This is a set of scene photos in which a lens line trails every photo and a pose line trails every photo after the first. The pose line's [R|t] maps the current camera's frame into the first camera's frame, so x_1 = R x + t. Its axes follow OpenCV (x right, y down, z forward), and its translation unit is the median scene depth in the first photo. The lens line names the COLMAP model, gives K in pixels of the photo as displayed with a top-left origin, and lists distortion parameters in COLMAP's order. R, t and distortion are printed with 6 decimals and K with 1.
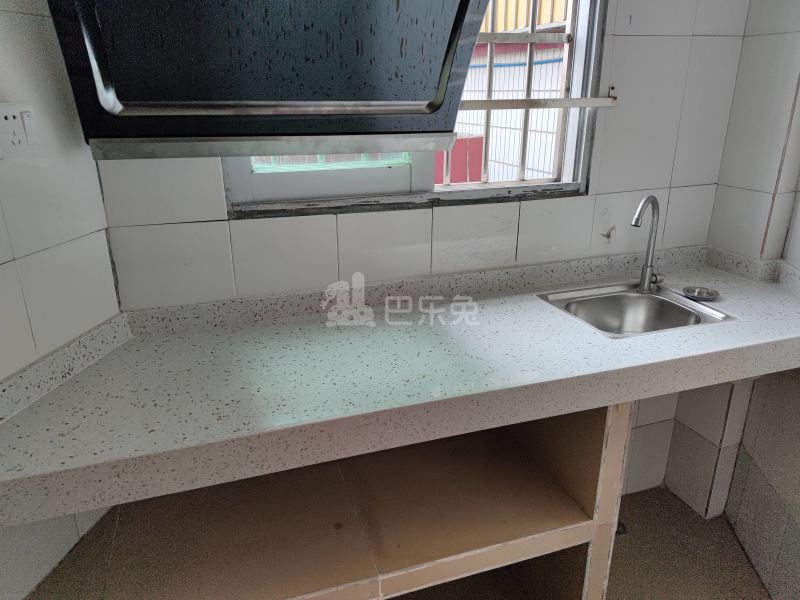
lens RADIAL K [[581.0, 0, 402.6], [0, 581.0, 303.4], [0, 0, 1]] dist [0.084431, -0.111277]
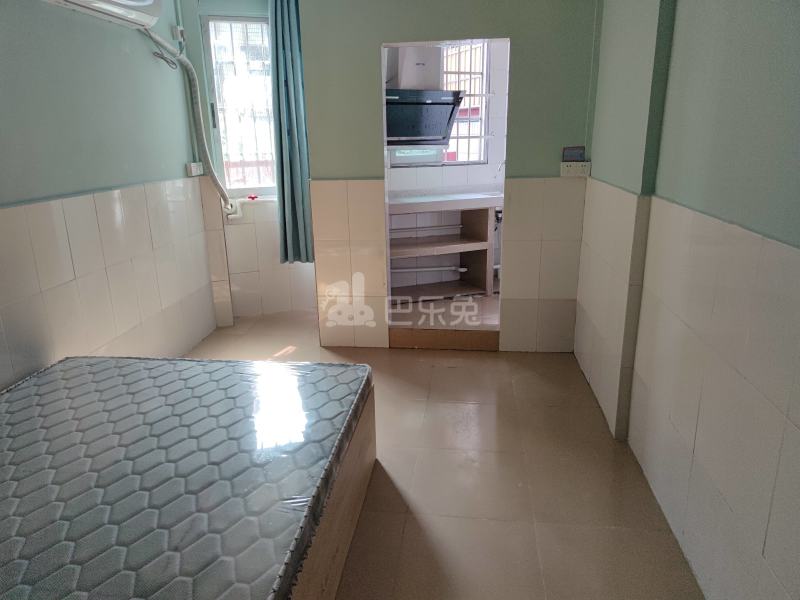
lens RADIAL K [[581.0, 0, 402.6], [0, 581.0, 303.4], [0, 0, 1]] dist [0.084431, -0.111277]
pose [[0.998849, -0.023229, 0.041973, -0.342752], [0.026077, 0.997302, -0.068613, 0.857725], [-0.040266, 0.069629, 0.996760, -2.340889]]
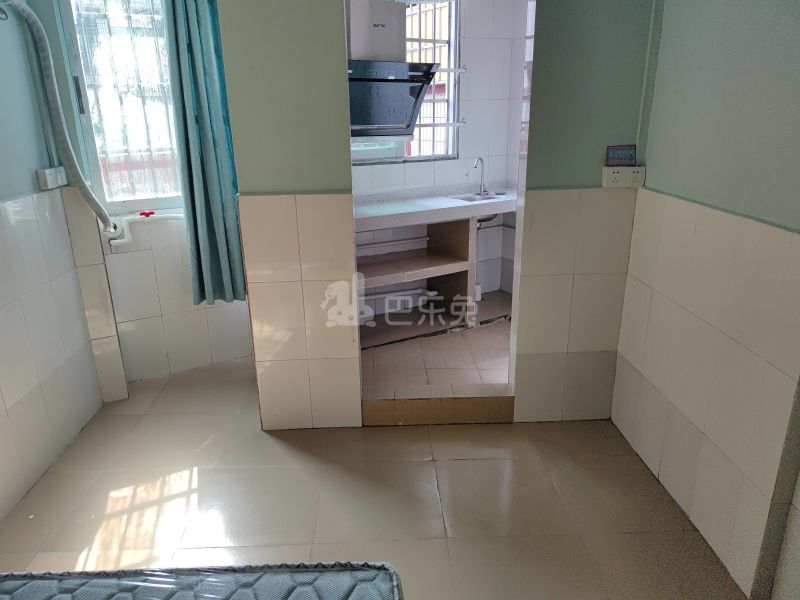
lens RADIAL K [[581.0, 0, 402.6], [0, 581.0, 303.4], [0, 0, 1]] dist [0.084431, -0.111277]
pose [[0.977812, -0.071546, 0.196886, -0.517306], [0.077639, 0.996707, -0.023394, 0.528524], [-0.194564, 0.038161, 0.980147, -1.574478]]
